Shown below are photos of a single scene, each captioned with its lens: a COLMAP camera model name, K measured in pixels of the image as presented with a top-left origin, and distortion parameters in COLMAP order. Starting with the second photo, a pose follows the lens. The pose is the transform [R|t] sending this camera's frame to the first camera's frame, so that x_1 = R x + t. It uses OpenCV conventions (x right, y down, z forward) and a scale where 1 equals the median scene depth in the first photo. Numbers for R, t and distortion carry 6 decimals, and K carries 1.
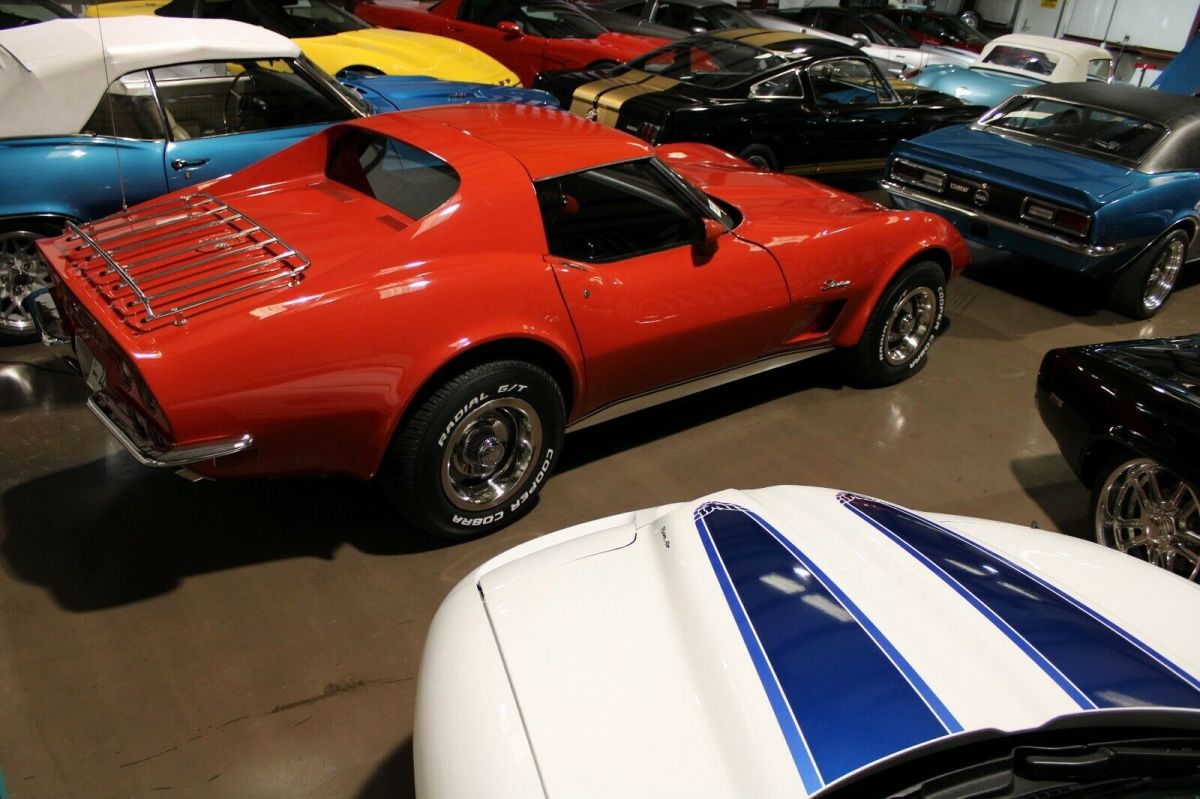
lens RADIAL K [[997.9, 0, 600.0], [0, 997.9, 399.5], [0, 0, 1]] dist [-0.165542, 0.161559]
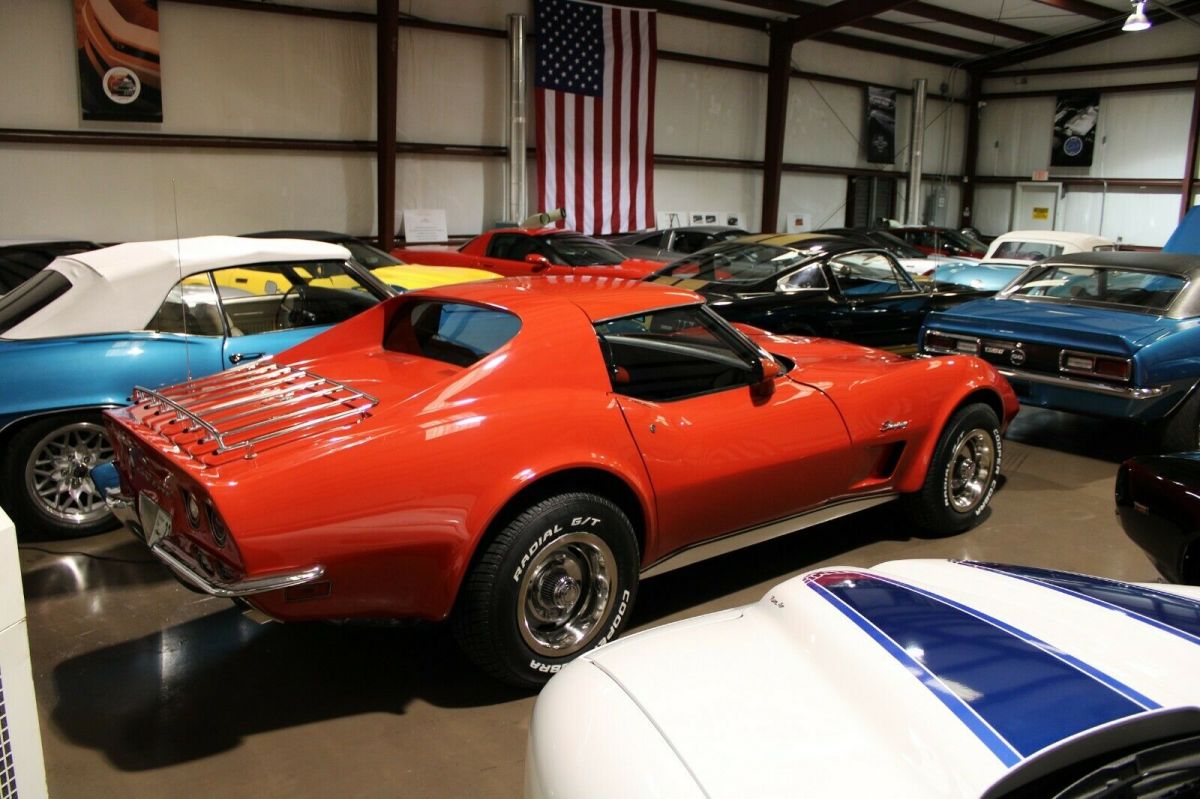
lens RADIAL K [[997.9, 0, 600.0], [0, 997.9, 399.5], [0, 0, 1]] dist [-0.165542, 0.161559]
pose [[0.997283, -0.071256, -0.018701, -0.035635], [0.064109, 0.964494, -0.256205, 0.092896], [0.036293, 0.254310, 0.966442, 0.023690]]
